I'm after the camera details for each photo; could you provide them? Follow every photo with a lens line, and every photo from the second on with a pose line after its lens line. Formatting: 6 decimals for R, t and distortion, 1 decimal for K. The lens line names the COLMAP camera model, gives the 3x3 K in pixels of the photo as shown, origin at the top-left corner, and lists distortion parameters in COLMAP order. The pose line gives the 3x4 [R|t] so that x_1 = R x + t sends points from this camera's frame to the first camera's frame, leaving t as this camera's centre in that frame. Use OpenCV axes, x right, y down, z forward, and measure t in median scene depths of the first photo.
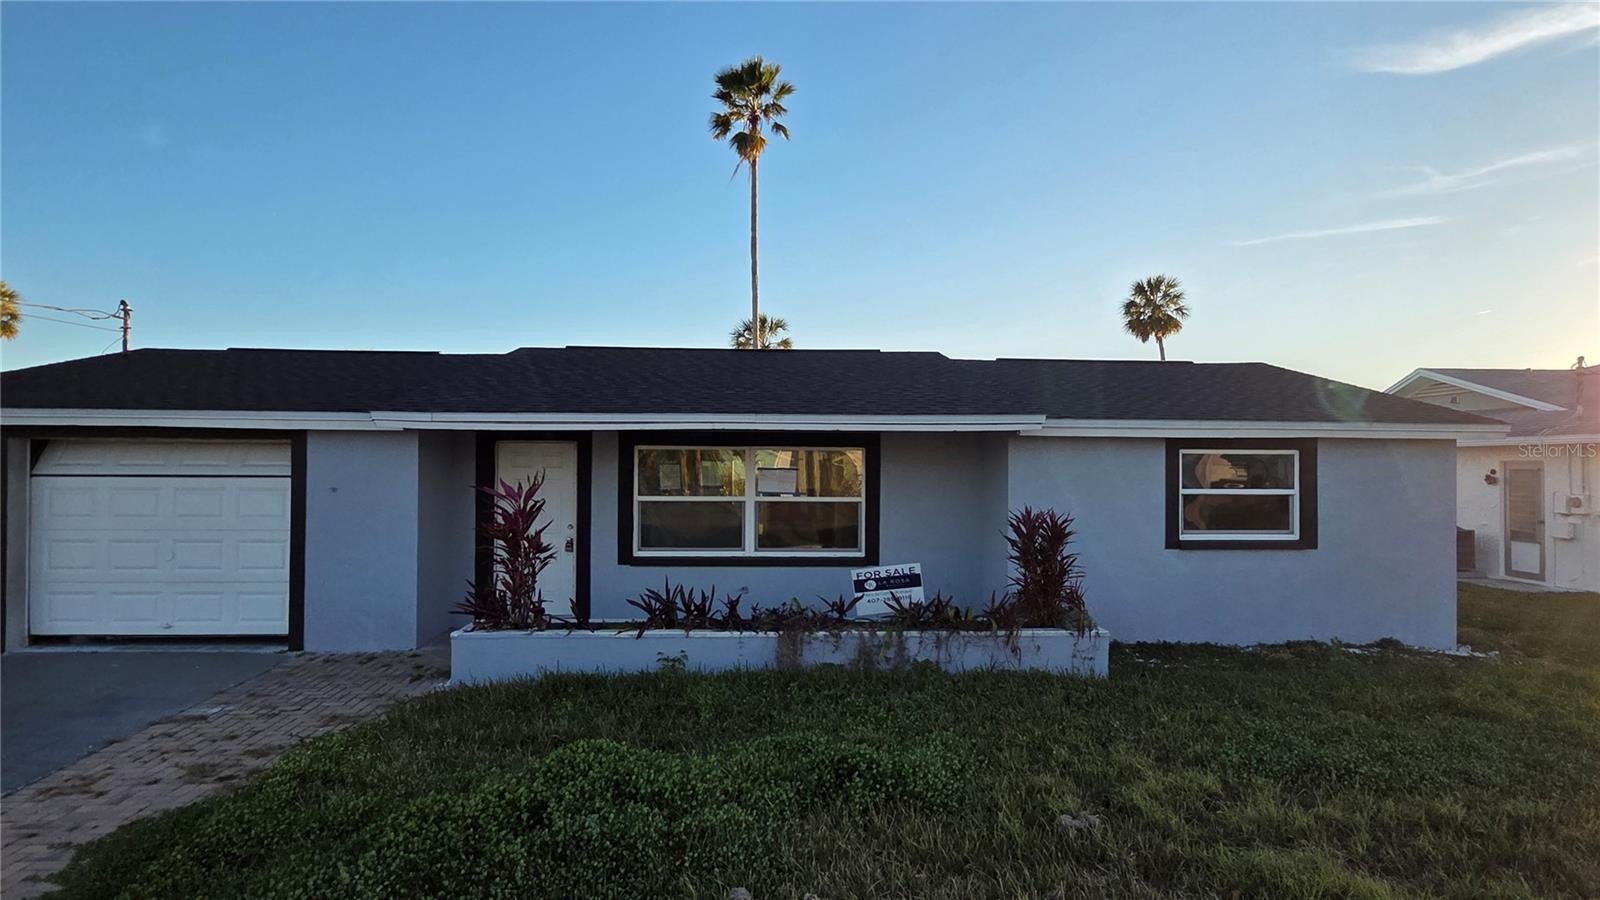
lens RADIAL K [[873.0, 0, 794.1], [0, 873.0, 450.5], [0, 0, 1]] dist [-0.000333, -0.000851]
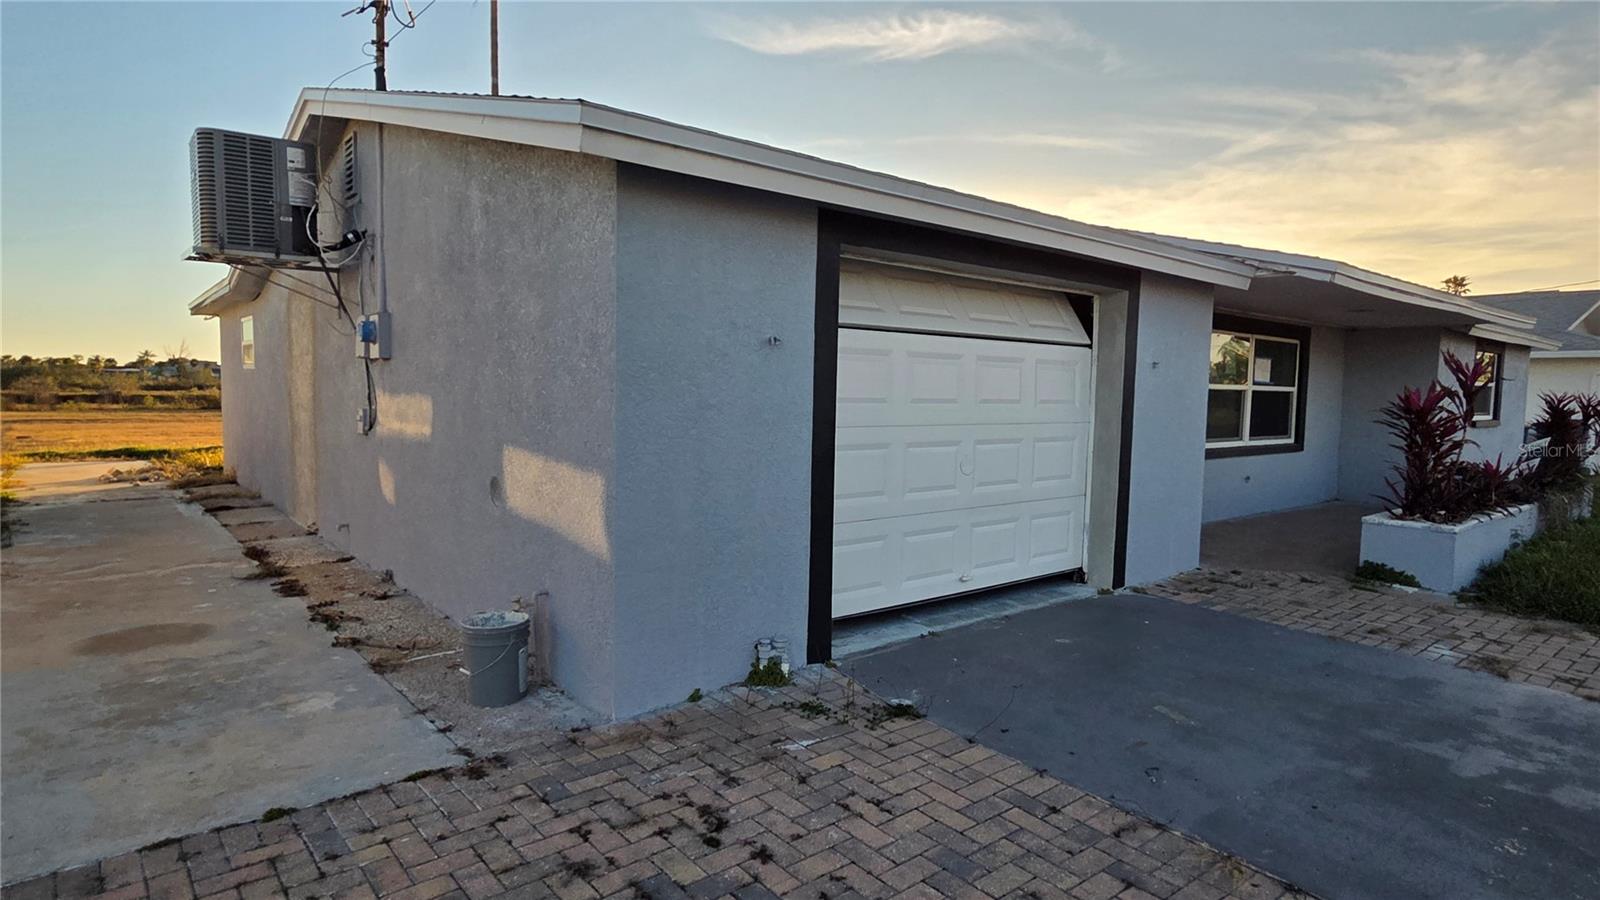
lens RADIAL K [[875.0, 0, 796.5], [0, 875.0, 416.6], [0, 0, 1]] dist [-0.002360, -0.000785]
pose [[0.797620, -0.011095, 0.603058, -1.192635], [-0.023898, 0.998464, 0.049977, 0.056958], [-0.602687, -0.054274, 0.796130, 0.579008]]
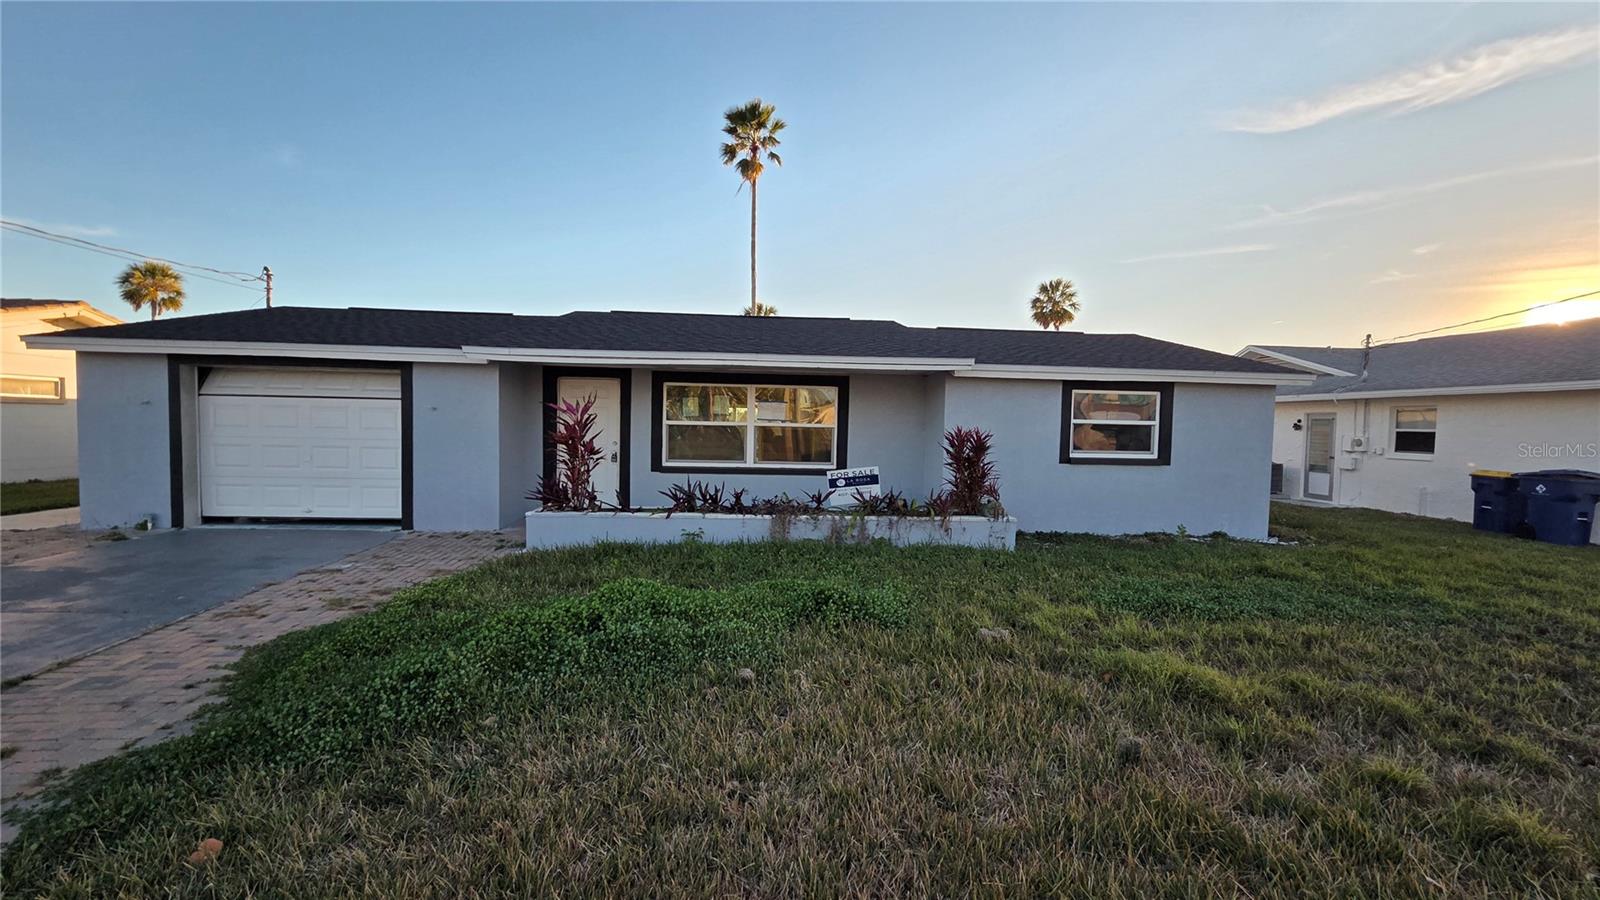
lens RADIAL K [[655.1, 0, 794.6], [0, 655.1, 450.7], [0, 0, 1]] dist [-0.000534, -0.000376]
pose [[0.999649, 0.014339, 0.022288, -0.005935], [-0.015611, 0.998197, 0.057962, 0.041360], [-0.021416, -0.058289, 0.998070, 0.000394]]
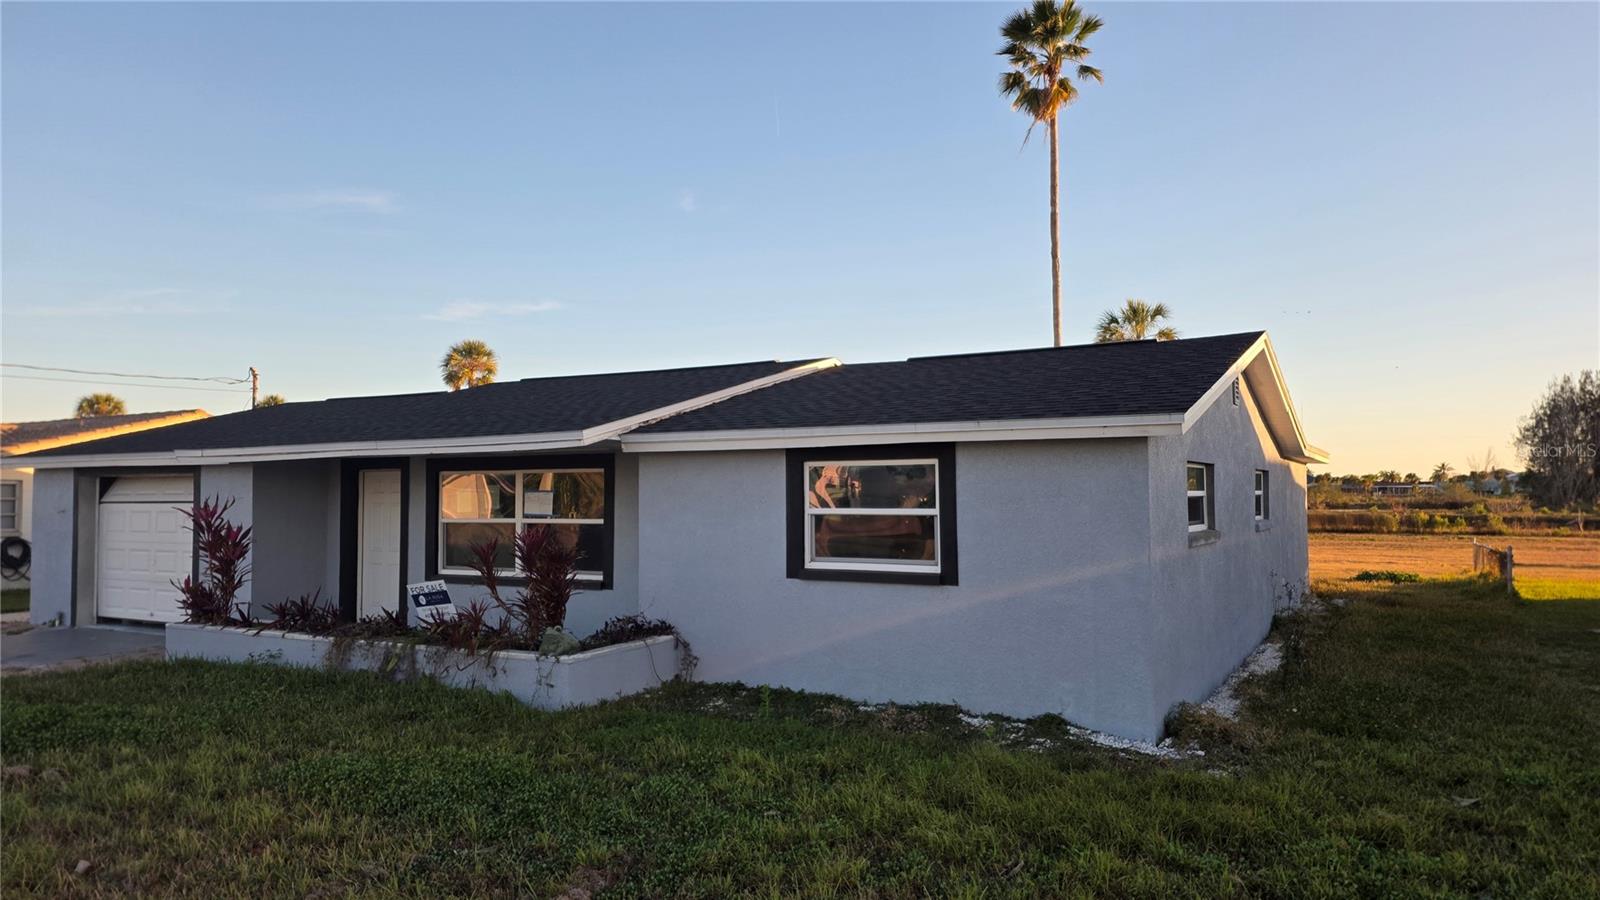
lens RADIAL K [[1043.9, 0, 800.0], [0, 1043.9, 450.0], [0, 0, 1]] dist [0.073782, -0.054161]
pose [[0.845914, -0.032986, -0.532299, 0.999010], [0.019434, 0.999329, -0.031043, 0.018791], [0.532966, 0.015915, 0.845987, 0.142247]]
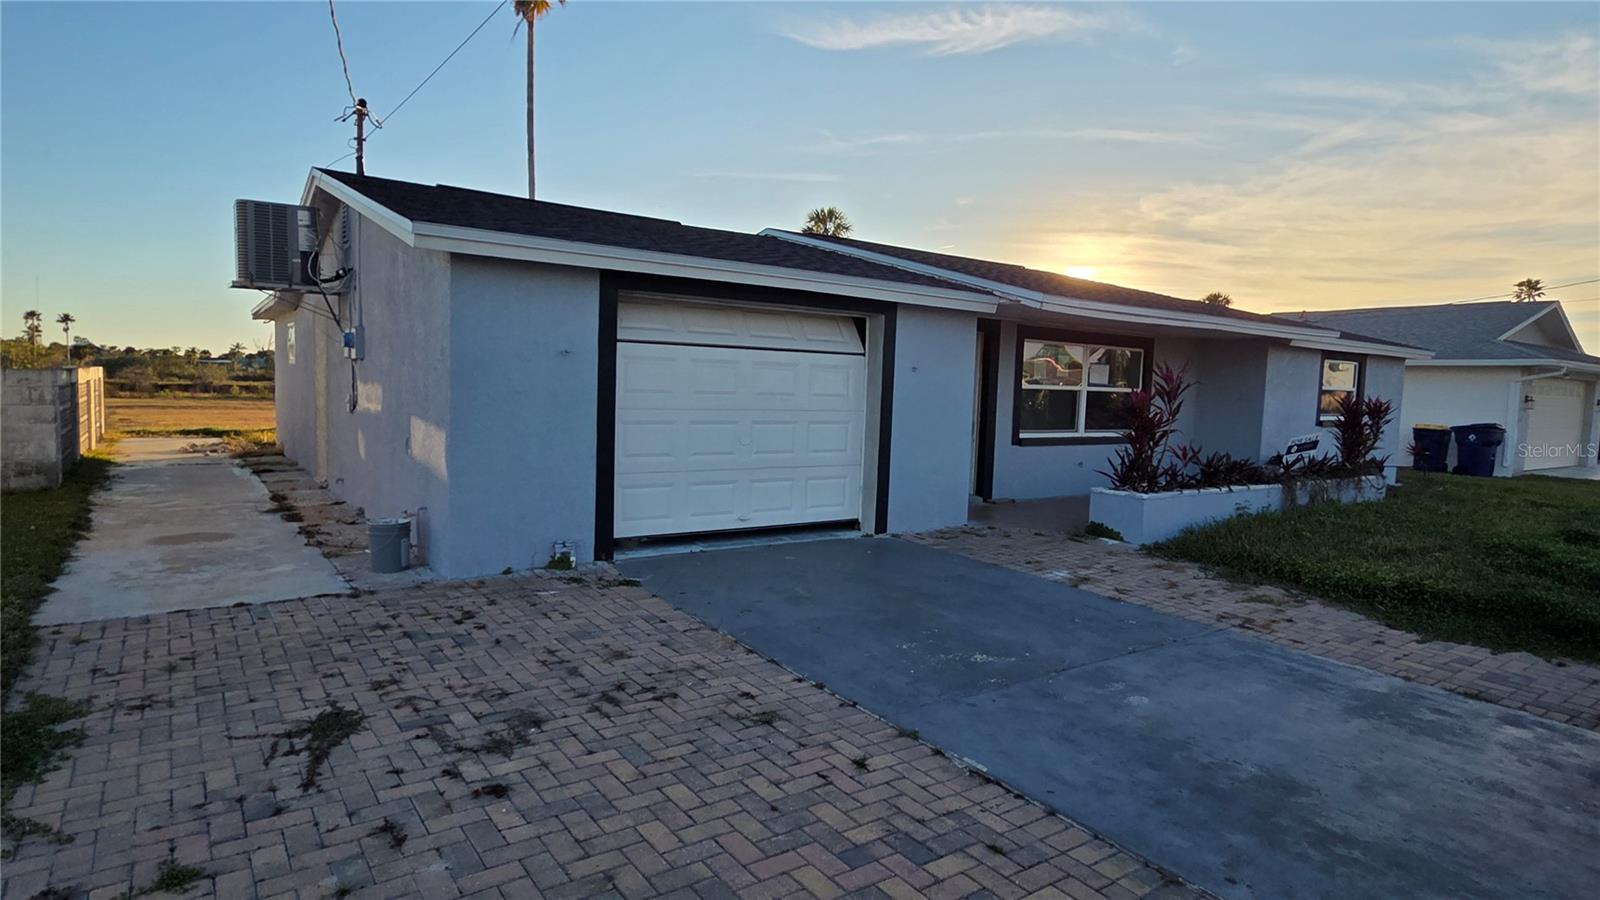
lens RADIAL K [[873.0, 0, 794.1], [0, 873.0, 450.5], [0, 0, 1]] dist [-0.000333, -0.000851]
pose [[0.839786, -0.020461, 0.542533, -1.155725], [-0.035496, 0.995082, 0.092472, 0.048930], [-0.541757, -0.096915, 0.834929, 0.238384]]
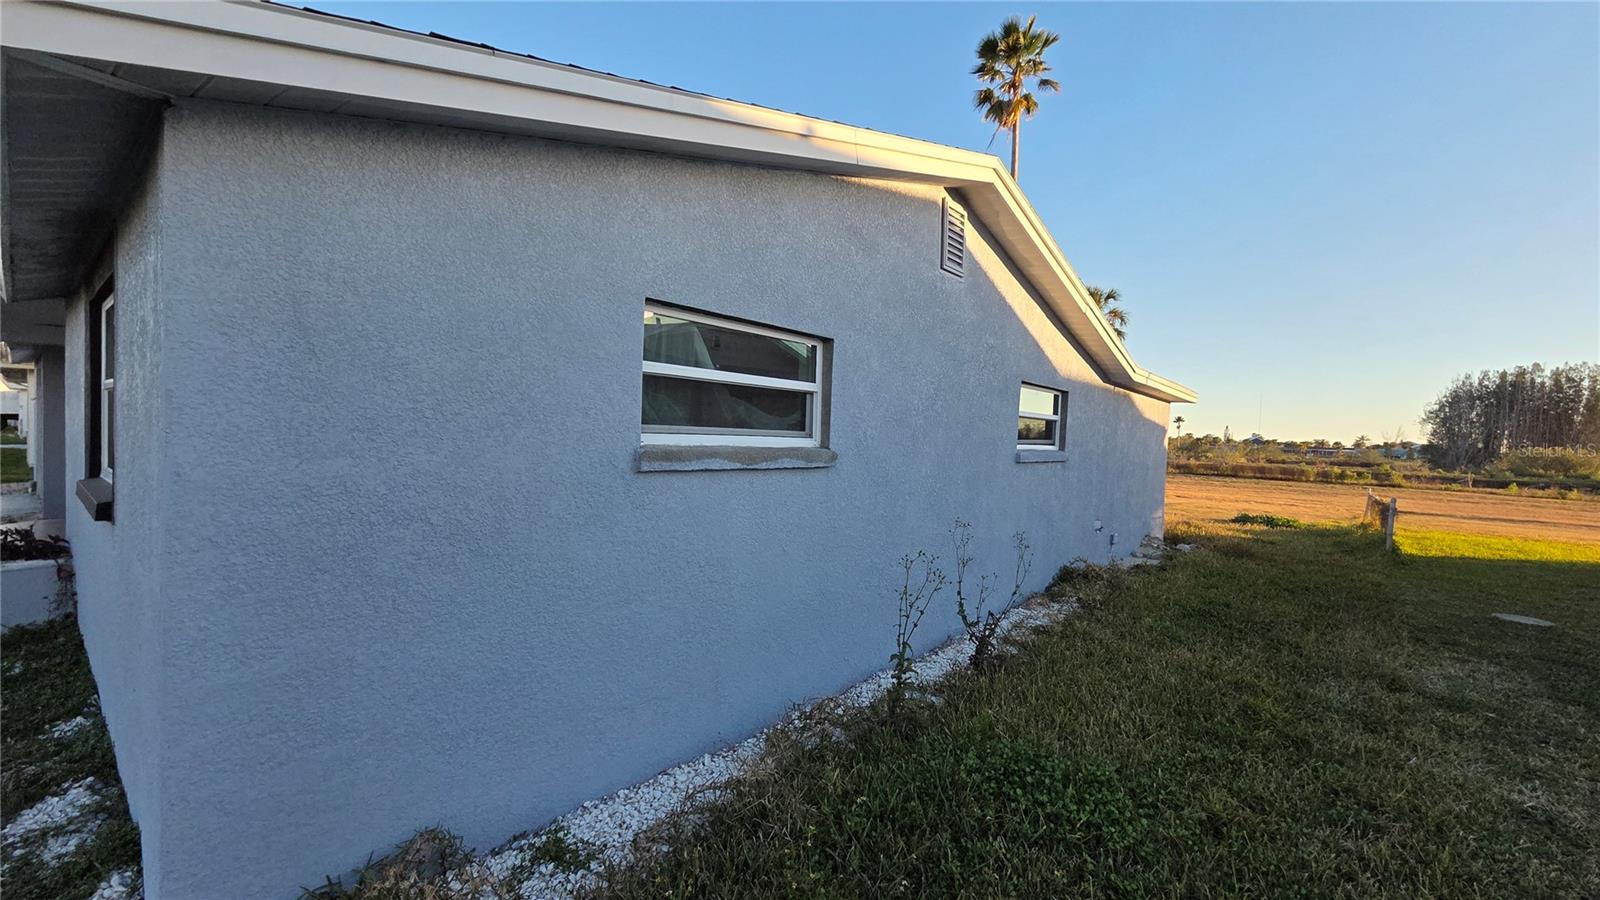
lens RADIAL K [[655.1, 0, 794.6], [0, 655.1, 450.7], [0, 0, 1]] dist [-0.000534, -0.000376]
pose [[0.742427, 0.039369, -0.668770, 1.037285], [-0.022479, 0.999174, 0.033865, 0.065423], [0.669550, -0.010109, 0.742698, 1.012751]]
